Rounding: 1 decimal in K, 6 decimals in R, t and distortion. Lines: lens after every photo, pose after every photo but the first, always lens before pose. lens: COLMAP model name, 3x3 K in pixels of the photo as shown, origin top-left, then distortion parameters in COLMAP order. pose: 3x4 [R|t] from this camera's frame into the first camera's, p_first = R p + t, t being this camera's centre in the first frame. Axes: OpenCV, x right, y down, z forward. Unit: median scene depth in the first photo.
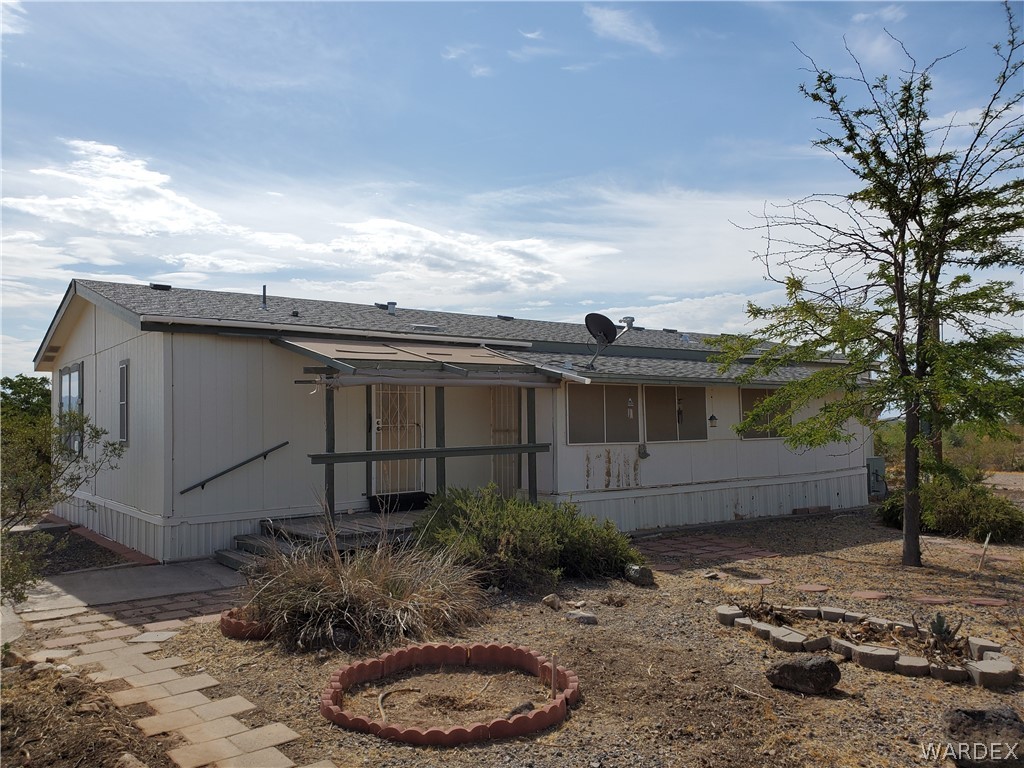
lens RADIAL K [[790.5, 0, 508.3], [0, 790.5, 383.6], [0, 0, 1]] dist [0.021373, -0.025884]
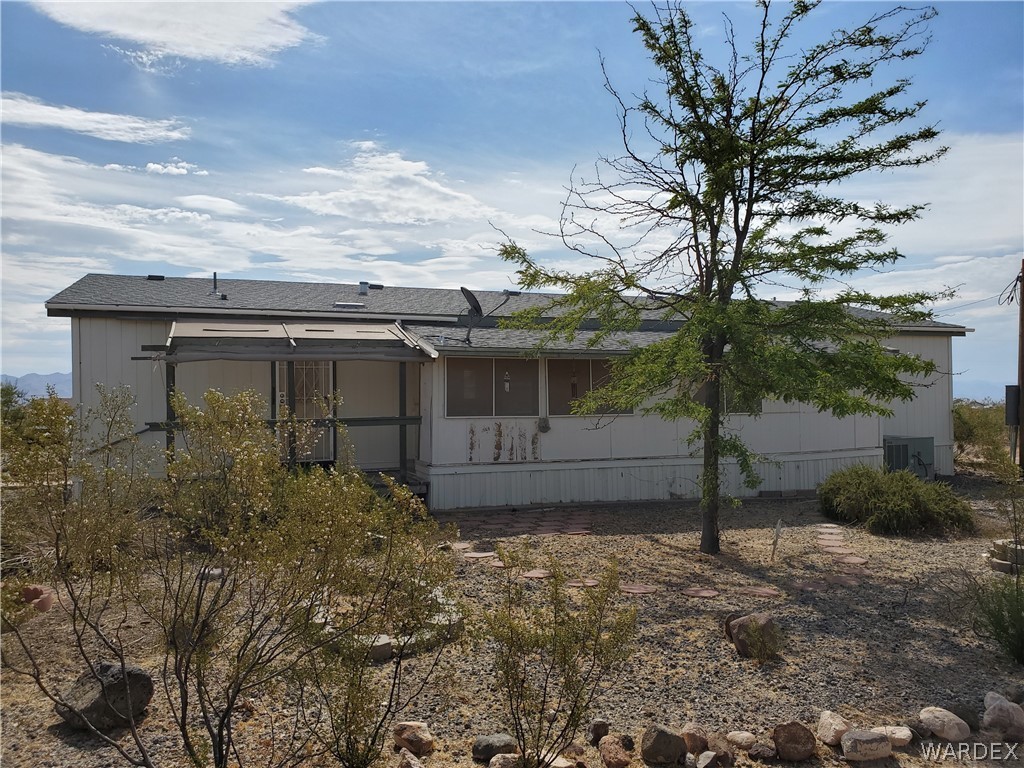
lens RADIAL K [[790.5, 0, 508.3], [0, 790.5, 386.8], [0, 0, 1]] dist [0.021373, -0.025884]
pose [[0.952430, 0.000531, -0.304758, 0.402959], [0.011616, 0.999209, 0.038043, -0.000158], [0.304537, -0.039774, 0.951670, 0.047778]]
